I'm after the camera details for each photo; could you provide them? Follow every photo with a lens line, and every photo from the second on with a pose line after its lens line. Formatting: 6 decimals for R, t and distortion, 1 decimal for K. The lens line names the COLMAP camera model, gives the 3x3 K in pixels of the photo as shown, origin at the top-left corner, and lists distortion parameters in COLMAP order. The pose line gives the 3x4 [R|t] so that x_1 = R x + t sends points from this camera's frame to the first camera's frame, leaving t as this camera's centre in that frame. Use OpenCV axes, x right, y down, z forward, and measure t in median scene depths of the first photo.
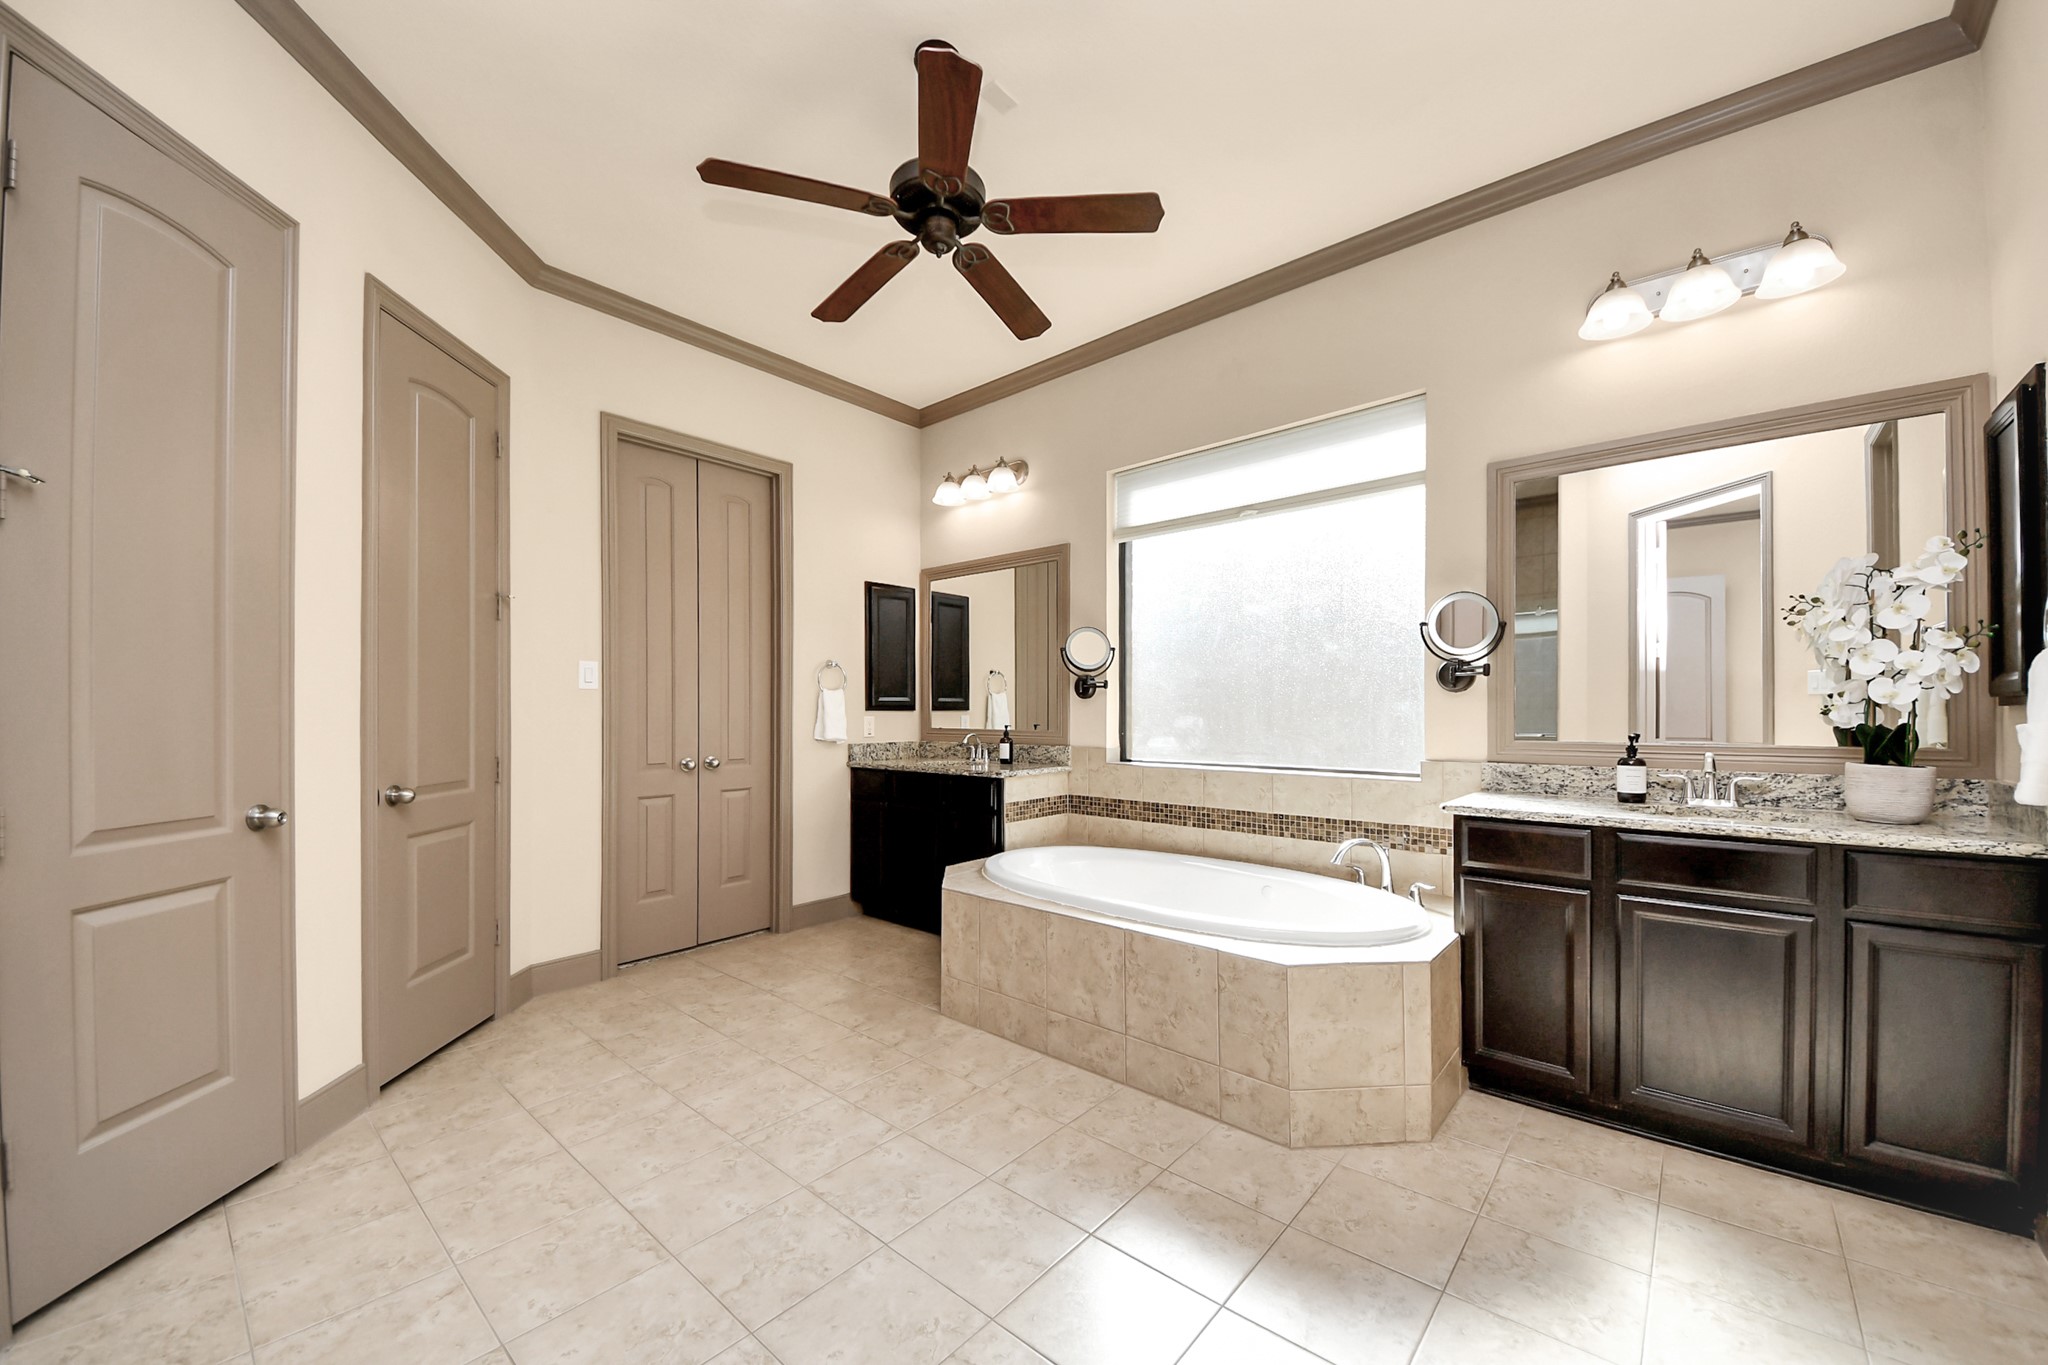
lens RADIAL K [[792.5, 0, 1003.6], [0, 792.5, 703.6], [0, 0, 1]] dist [0.040225, -0.029306]
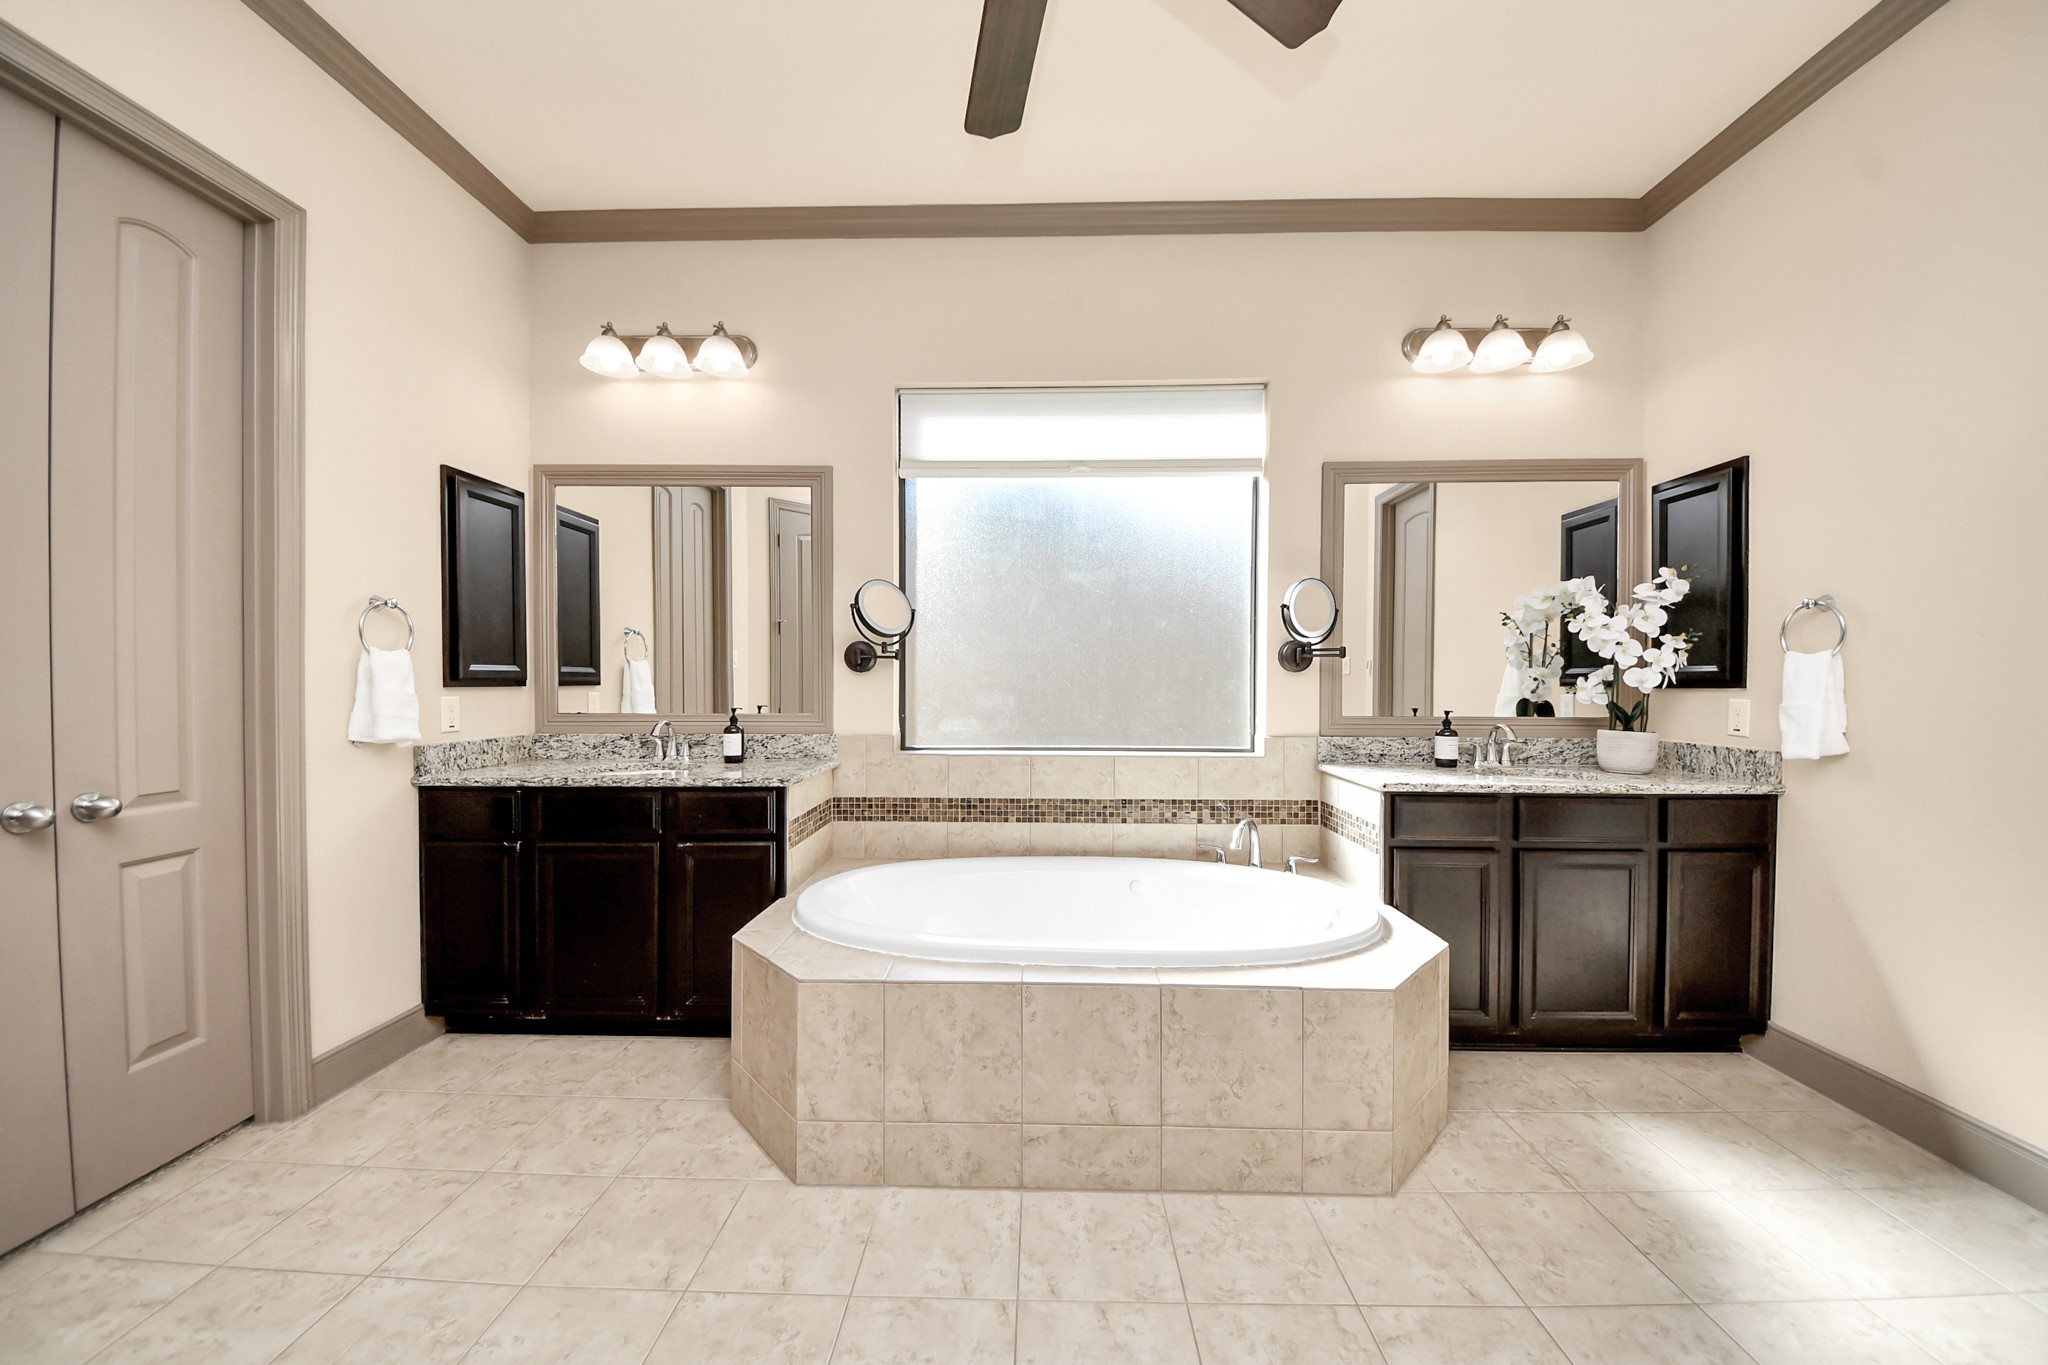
lens RADIAL K [[722.2, 0, 1019.7], [0, 722.2, 692.0], [0, 0, 1]] dist [0.036328, -0.024686]
pose [[0.748205, -0.008422, 0.663414, -0.281204], [-0.009048, 0.999697, 0.022895, -0.005197], [-0.663406, -0.023133, 0.747902, 0.411676]]
